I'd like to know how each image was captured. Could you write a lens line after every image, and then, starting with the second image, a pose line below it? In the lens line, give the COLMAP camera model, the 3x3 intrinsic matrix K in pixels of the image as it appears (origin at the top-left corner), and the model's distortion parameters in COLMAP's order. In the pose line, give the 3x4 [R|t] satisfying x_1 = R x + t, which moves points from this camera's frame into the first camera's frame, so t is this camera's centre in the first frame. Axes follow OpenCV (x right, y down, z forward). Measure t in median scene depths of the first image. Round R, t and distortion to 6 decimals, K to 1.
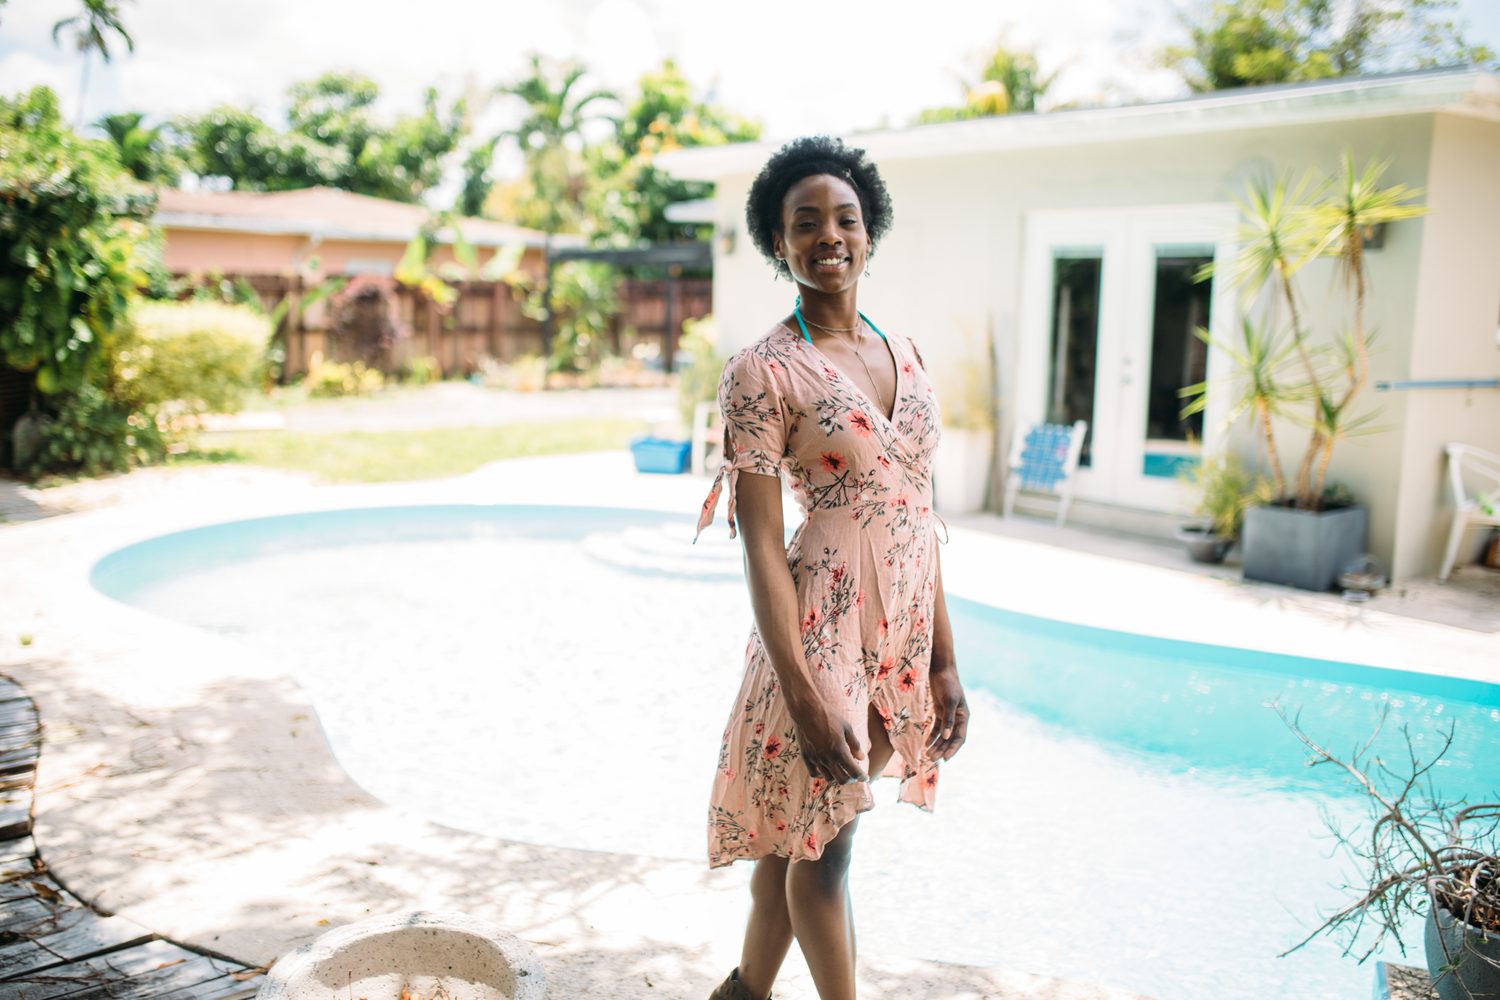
lens RADIAL K [[1453.2, 0, 752.5], [0, 1453.2, 461.8], [0, 0, 1]] dist [-0.021334, 0.091612]
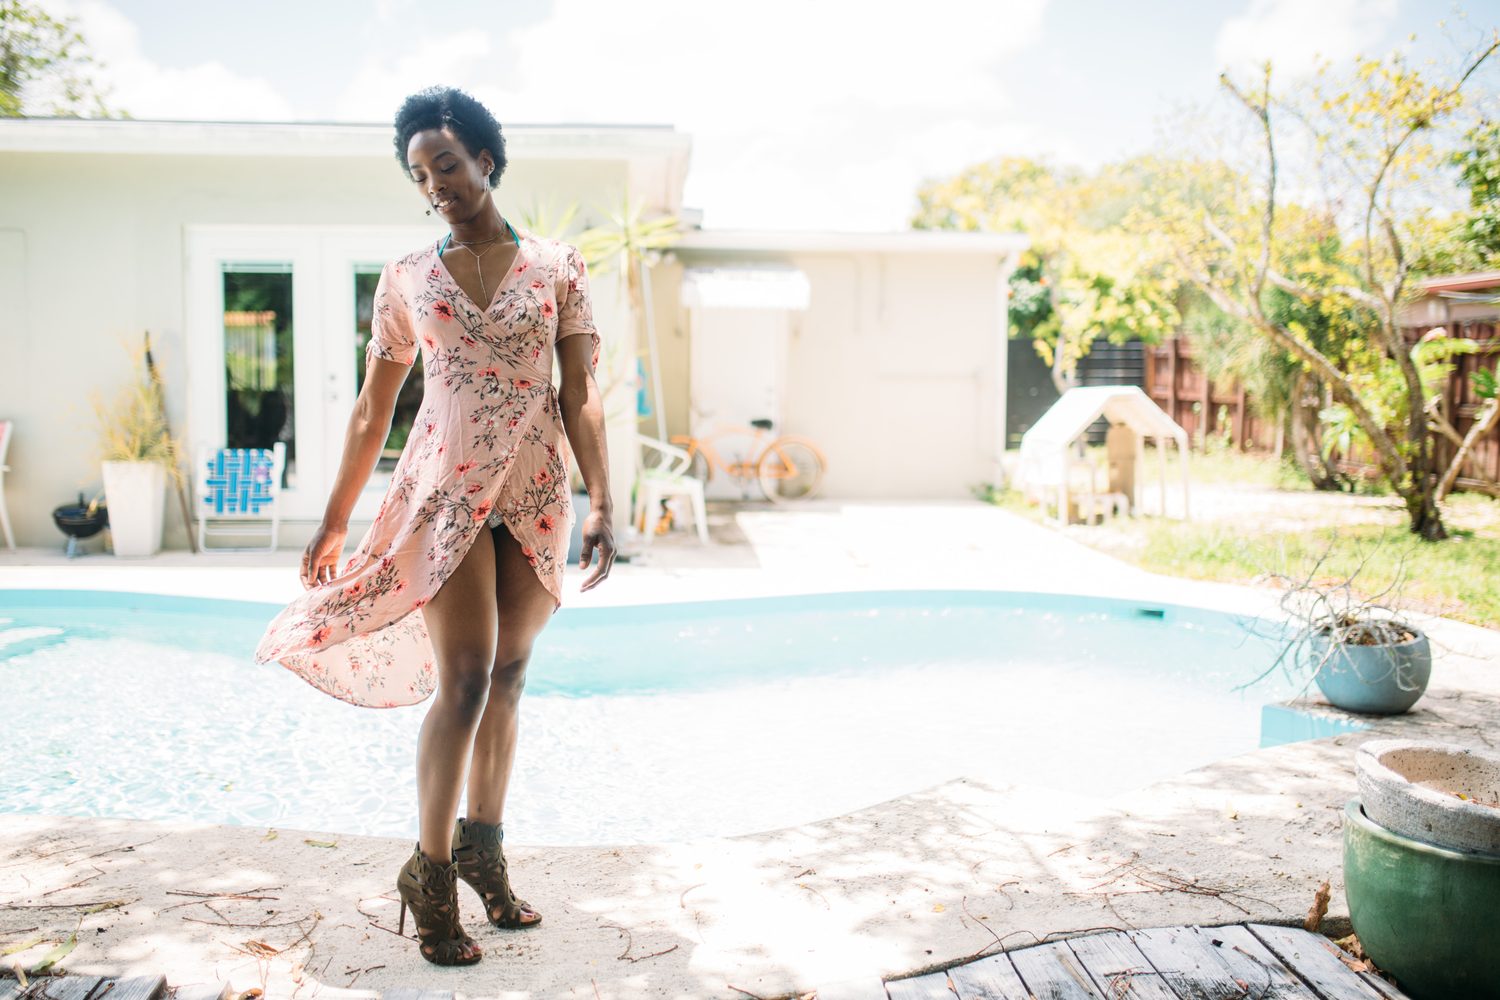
lens RADIAL K [[1431.2, 0, 750.0], [0, 1431.2, 500.0], [0, 0, 1]] dist [-0.054442, 0.075387]
pose [[0.548531, -0.092956, 0.830947, -0.402436], [0.103057, 0.993740, 0.043136, 0.002546], [-0.829755, 0.061974, 0.554677, 0.214170]]
